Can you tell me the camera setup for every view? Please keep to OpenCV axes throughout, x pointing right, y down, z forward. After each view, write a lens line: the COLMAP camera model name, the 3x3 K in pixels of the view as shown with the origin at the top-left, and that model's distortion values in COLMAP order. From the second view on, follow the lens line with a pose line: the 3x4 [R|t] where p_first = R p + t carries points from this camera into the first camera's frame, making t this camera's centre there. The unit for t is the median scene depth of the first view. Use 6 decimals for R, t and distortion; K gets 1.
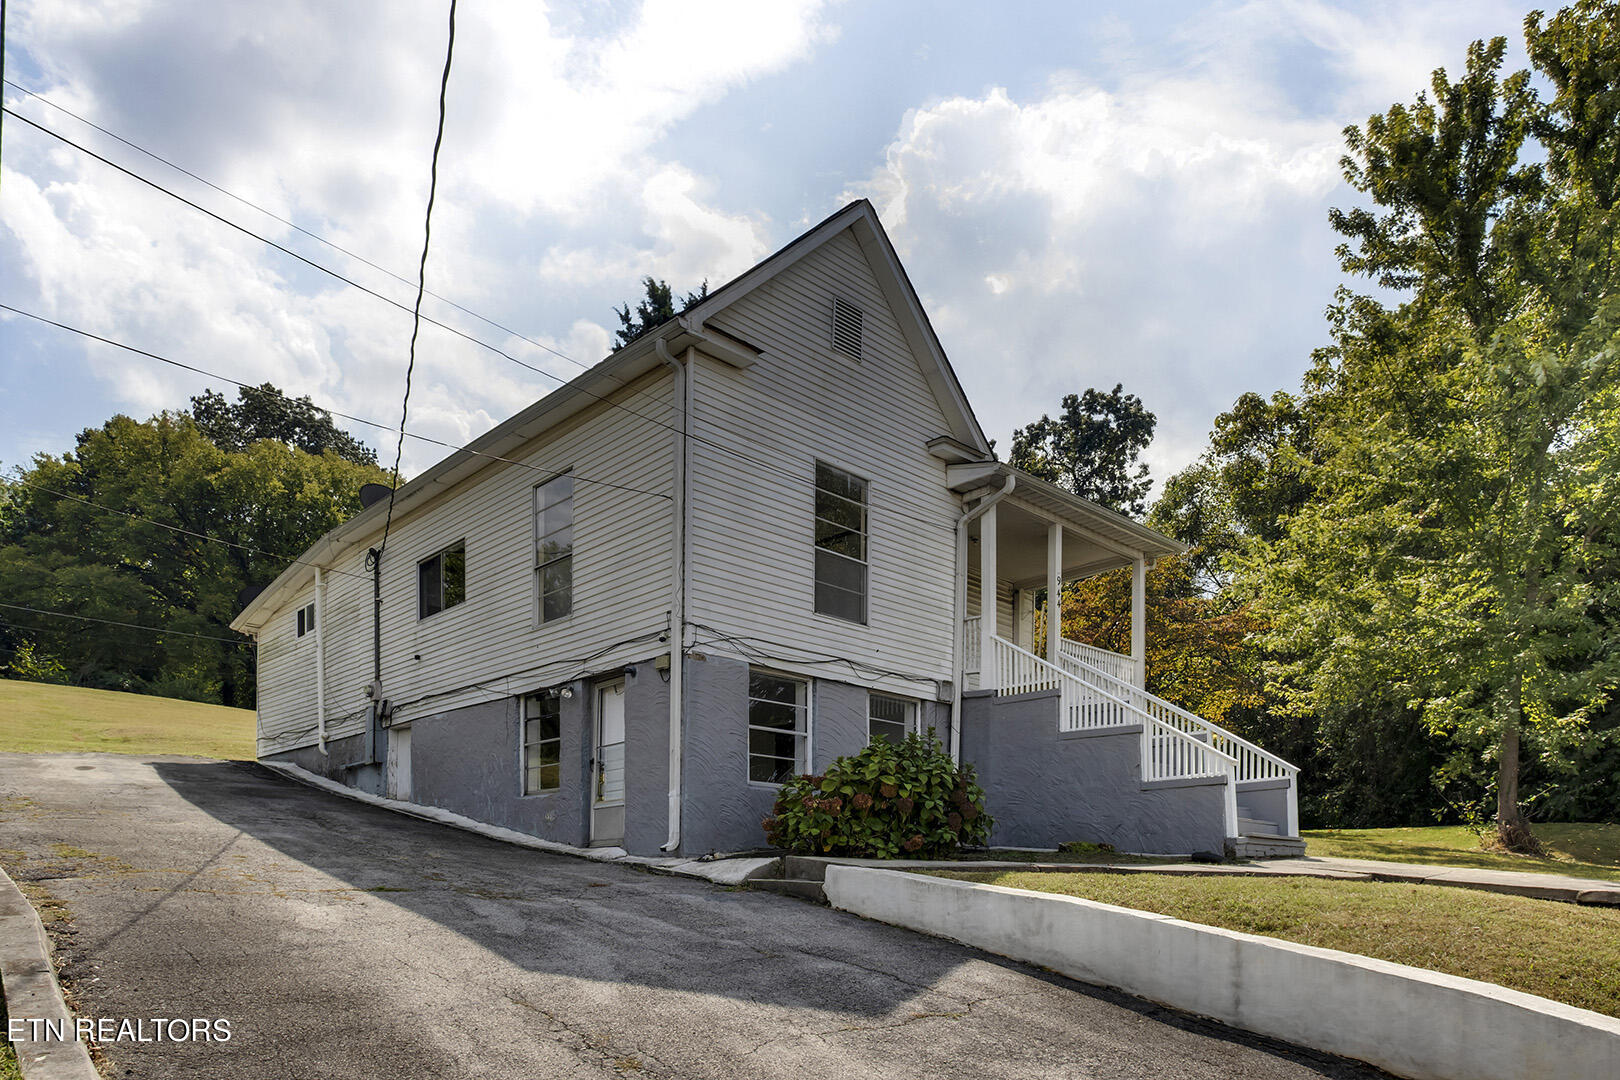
lens RADIAL K [[936.2, 0, 807.2], [0, 936.2, 886.7], [0, 0, 1]] dist [0.003101, -0.000652]
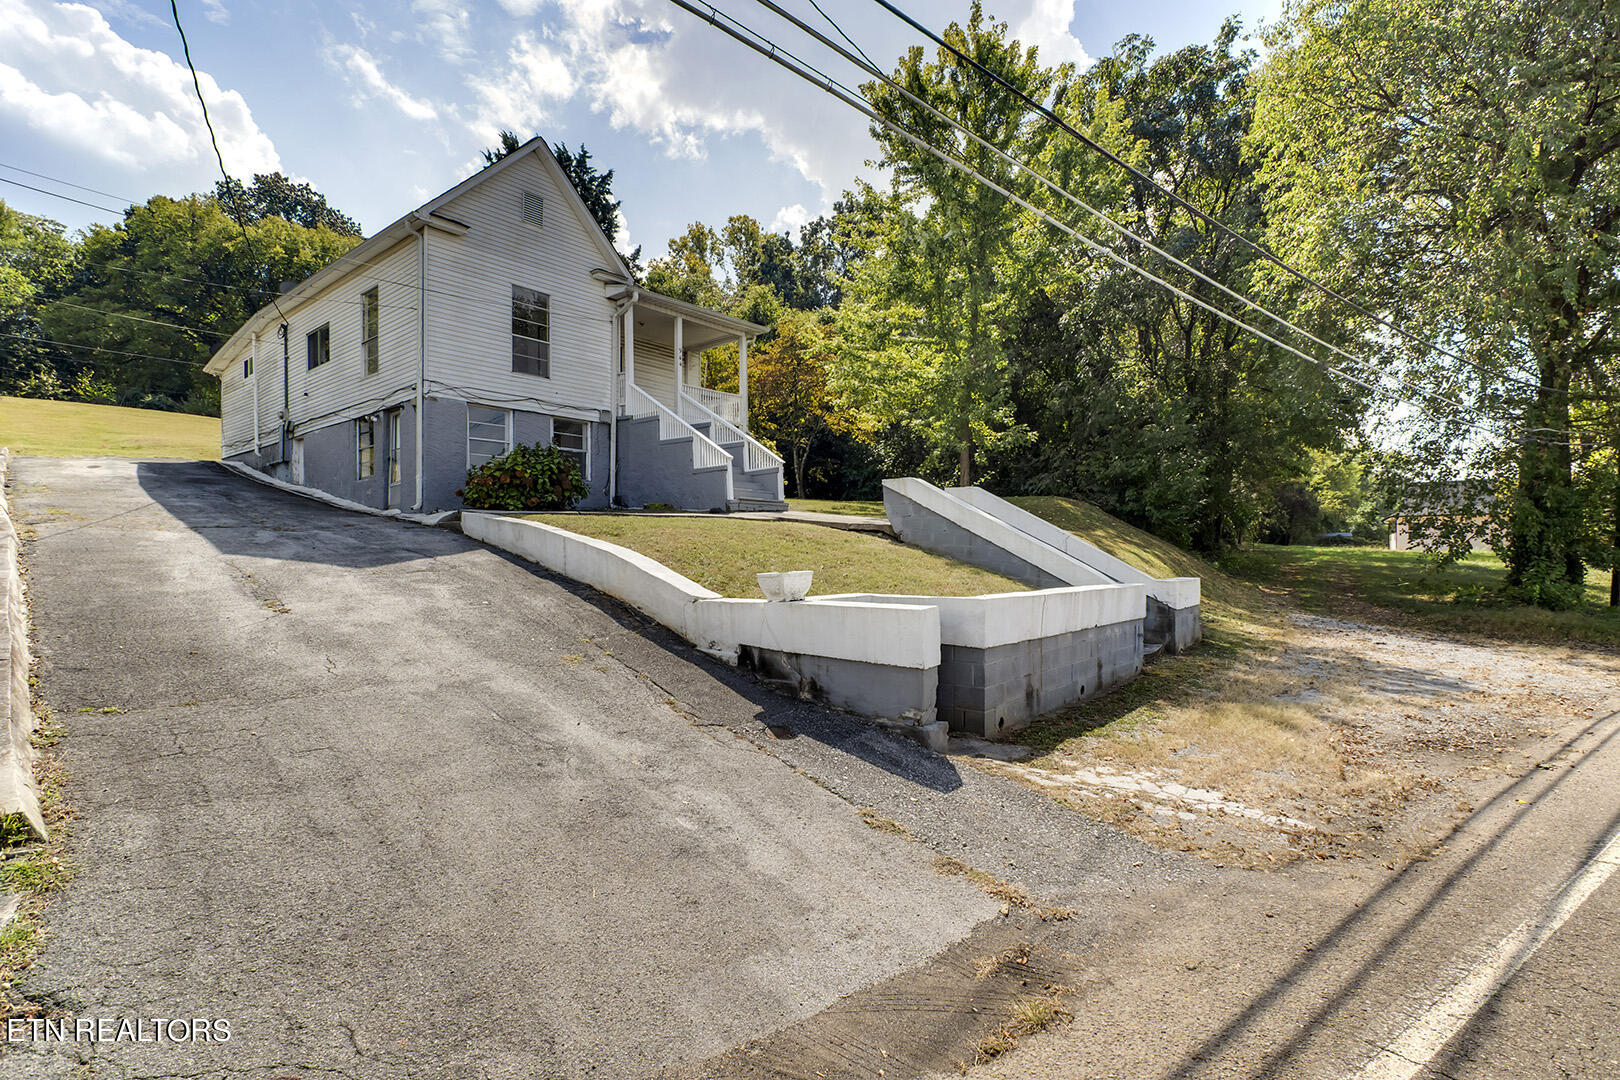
lens RADIAL K [[755.8, 0, 808.9], [0, 755.8, 557.4], [0, 0, 1]] dist [-0.027000, 0.006155]
pose [[0.997450, -0.014022, 0.069981, 0.338268], [0.014241, 0.999895, -0.002632, 0.045396], [-0.069936, 0.003622, 0.997545, -0.315386]]
